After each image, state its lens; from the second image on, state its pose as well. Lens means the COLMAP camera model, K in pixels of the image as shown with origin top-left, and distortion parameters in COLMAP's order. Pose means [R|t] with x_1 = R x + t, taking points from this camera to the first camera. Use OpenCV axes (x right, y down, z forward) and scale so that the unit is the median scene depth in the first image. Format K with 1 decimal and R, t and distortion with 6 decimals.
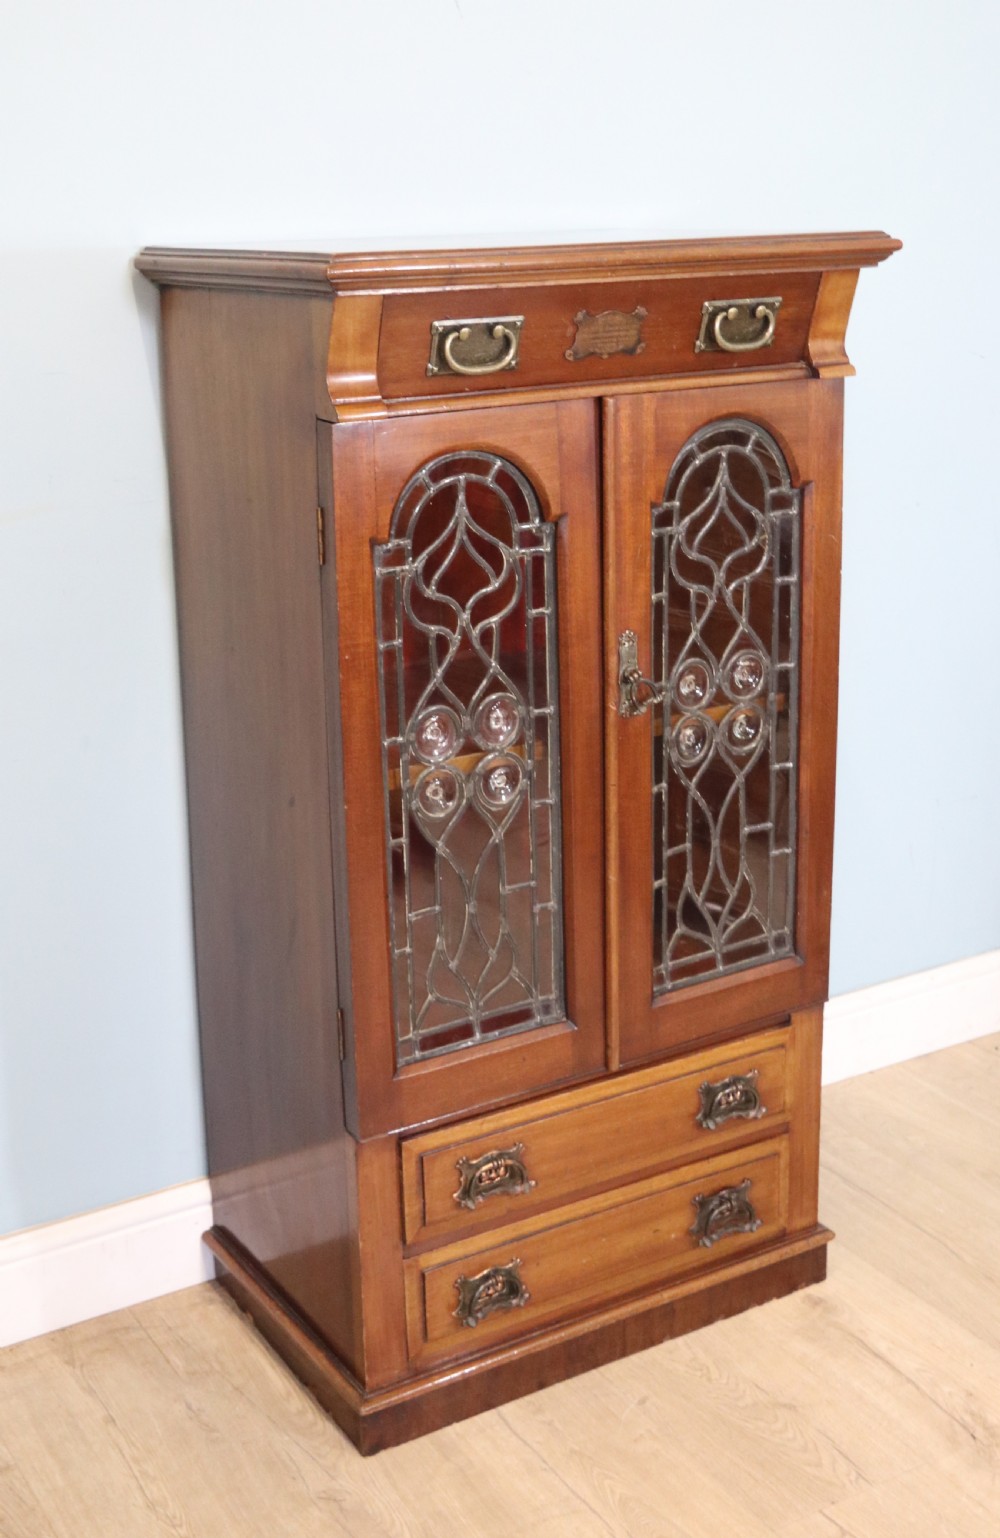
lens RADIAL K [[2001.1, 0, 523.0], [0, 2001.1, 735.0], [0, 0, 1]] dist [0.039338, 0.000000]
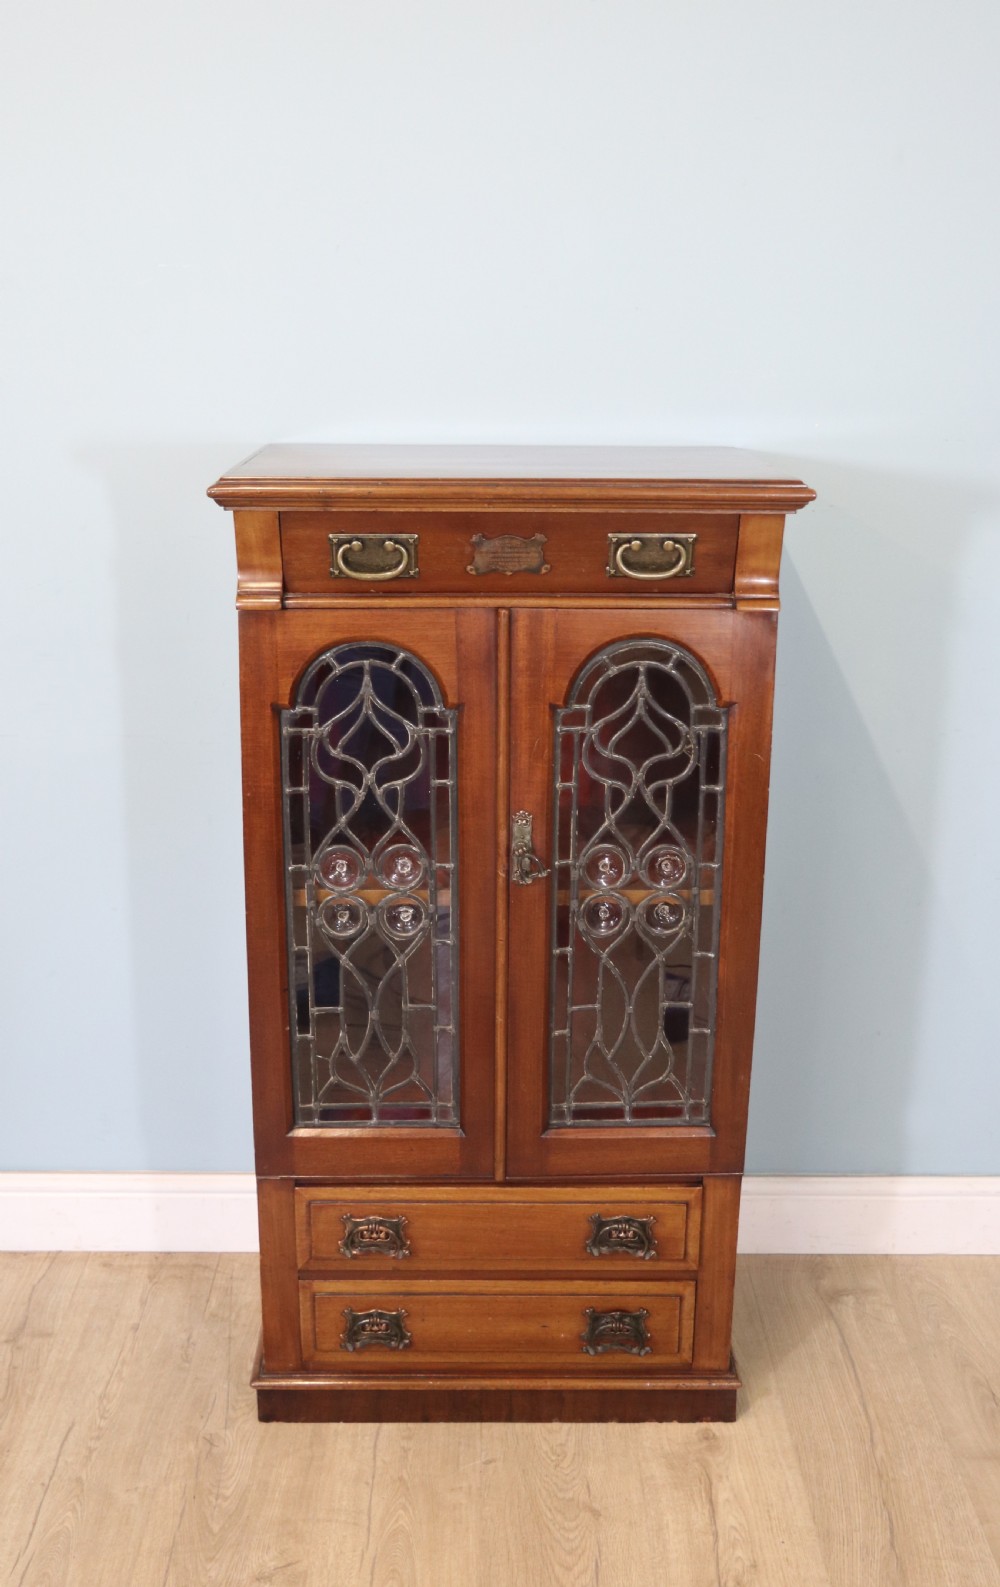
lens RADIAL K [[1688.4, 0, 492.4], [0, 1688.4, 820.5], [0, 0, 1]] dist [0.013712, 0.000000]
pose [[0.852596, 0.177285, -0.491579, 0.502854], [-0.163623, 0.983960, 0.071070, -0.110202], [0.496293, 0.019839, 0.867928, 0.149761]]
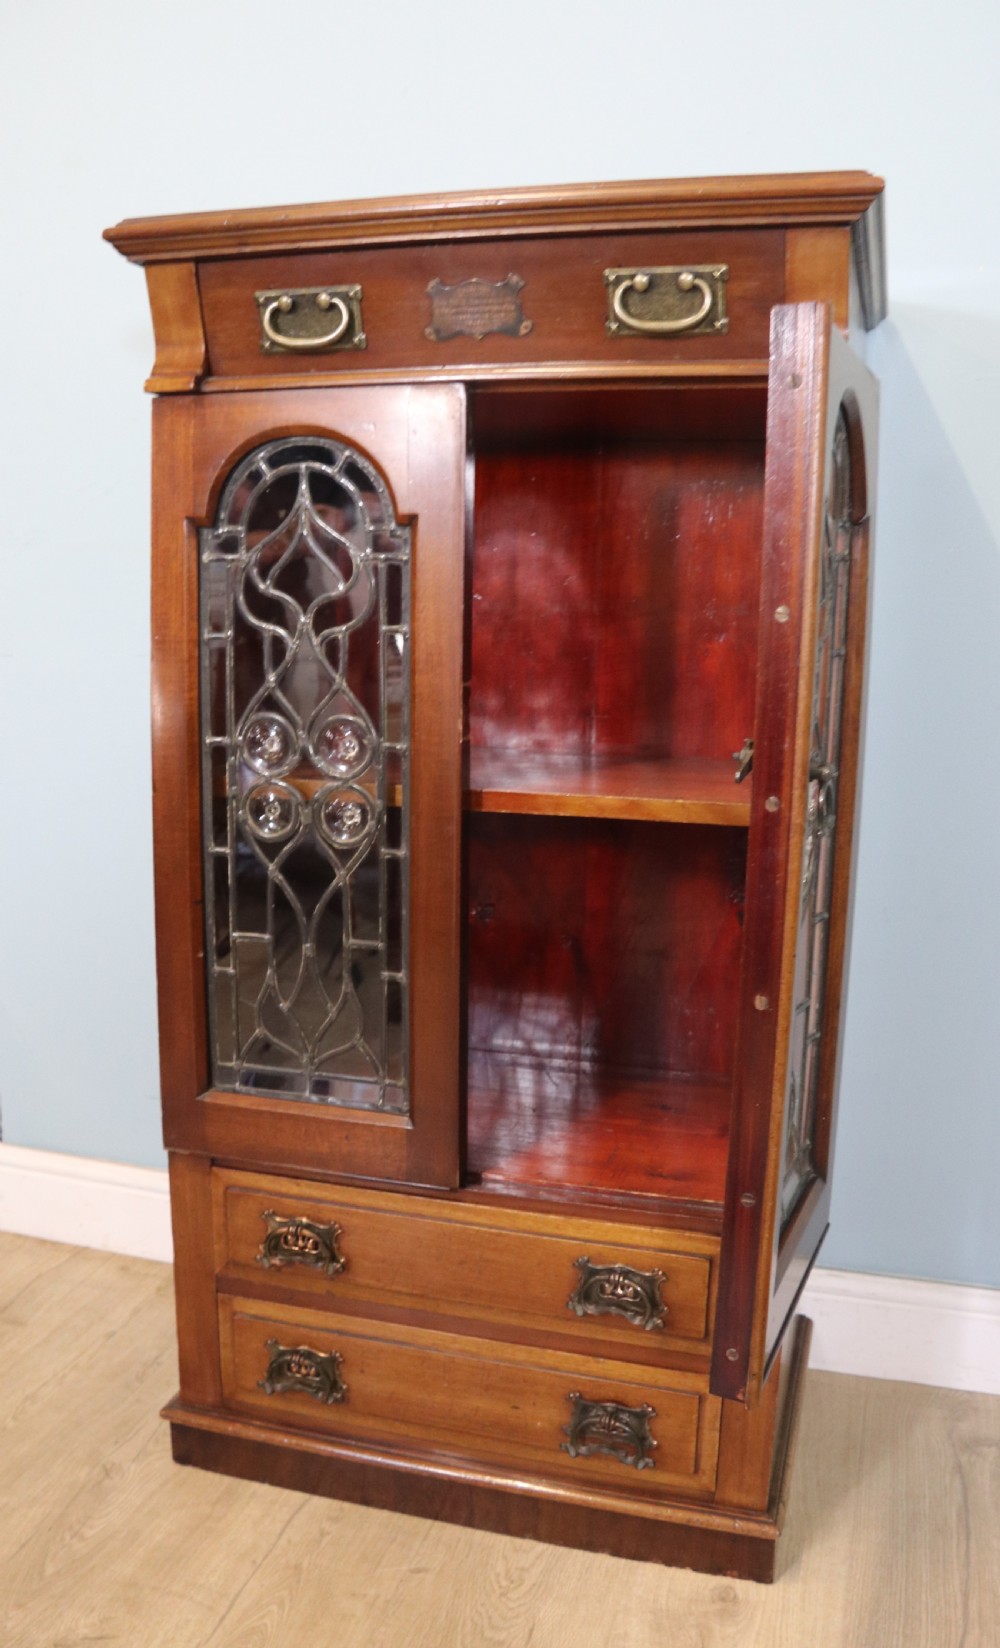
lens RADIAL K [[1442.9, 0, 459.8], [0, 1442.9, 850.2], [0, 0, 1]] dist [-0.176540, 0.104653]
pose [[0.652746, 0.164770, -0.739441, 0.487459], [-0.231595, 0.972734, 0.012314, 0.017618], [0.721309, 0.163213, 0.673109, 0.588640]]
